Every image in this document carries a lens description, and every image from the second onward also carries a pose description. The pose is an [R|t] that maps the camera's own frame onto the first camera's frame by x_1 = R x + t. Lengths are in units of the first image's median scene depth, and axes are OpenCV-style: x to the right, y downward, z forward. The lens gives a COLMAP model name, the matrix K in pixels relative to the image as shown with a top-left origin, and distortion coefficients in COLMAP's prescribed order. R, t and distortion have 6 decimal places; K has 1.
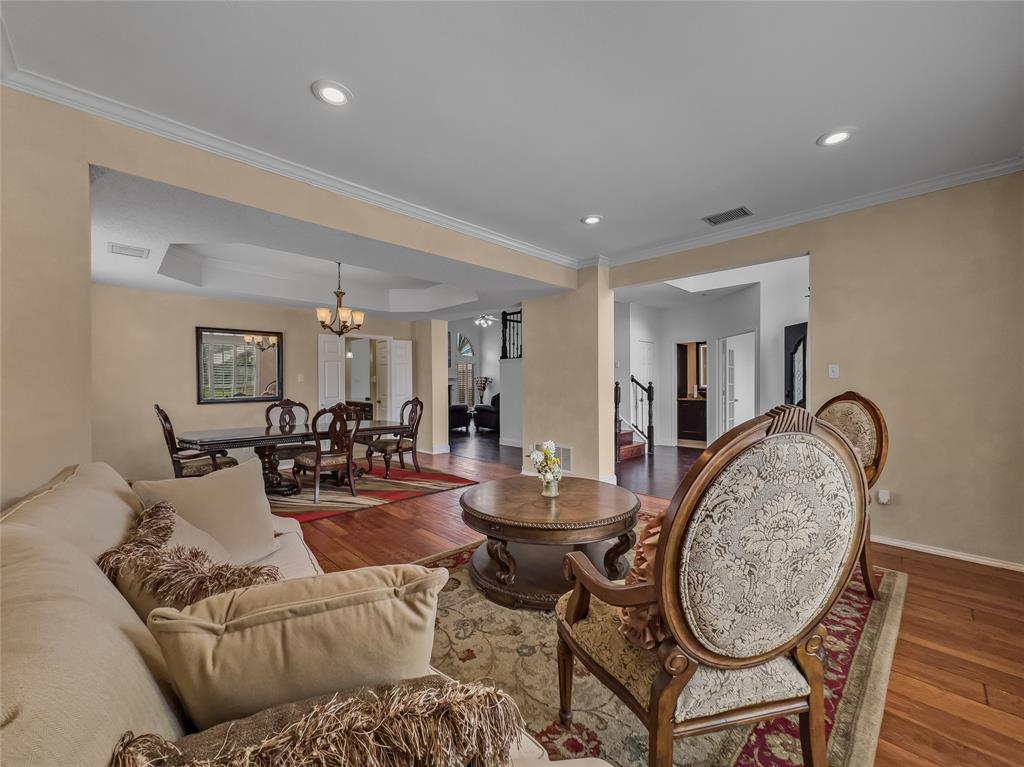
lens RADIAL K [[412.7, 0, 515.3], [0, 412.7, 383.1], [0, 0, 1]] dist [0.001319, 0.000497]
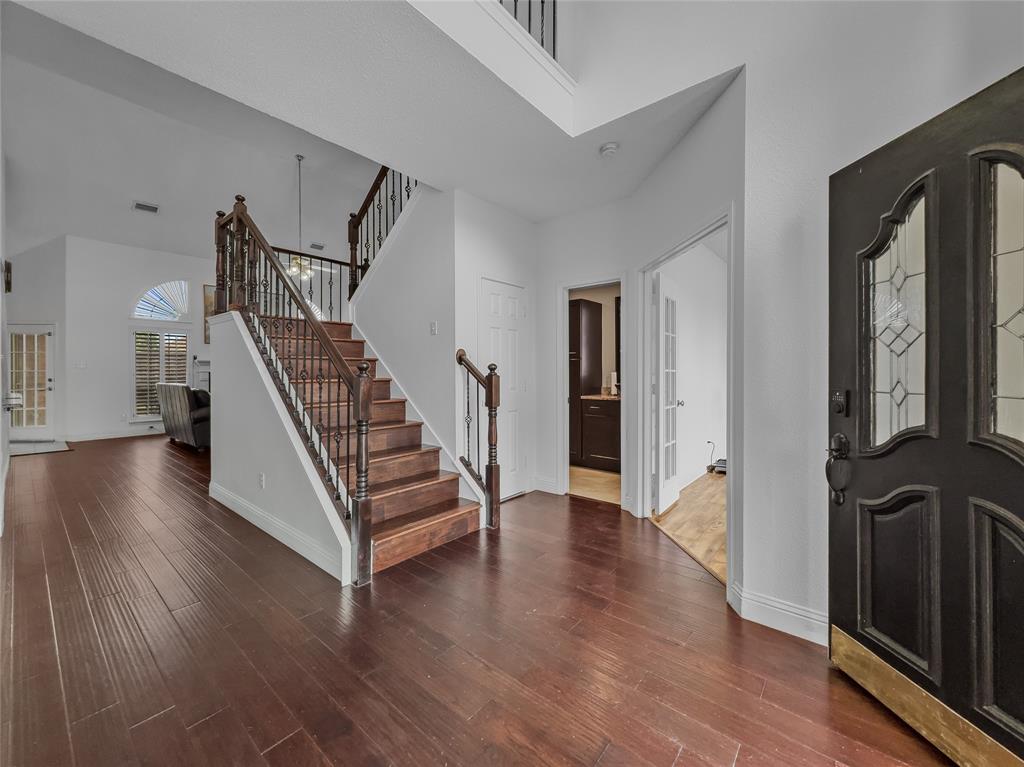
lens RADIAL K [[412.7, 0, 518.4], [0, 412.7, 370.0], [0, 0, 1]] dist [0.001319, 0.000497]
pose [[0.993848, 0.002253, 0.110734, 0.303547], [-0.001842, 0.999991, -0.003817, 0.004615], [-0.110741, 0.003589, 0.993843, 0.559708]]
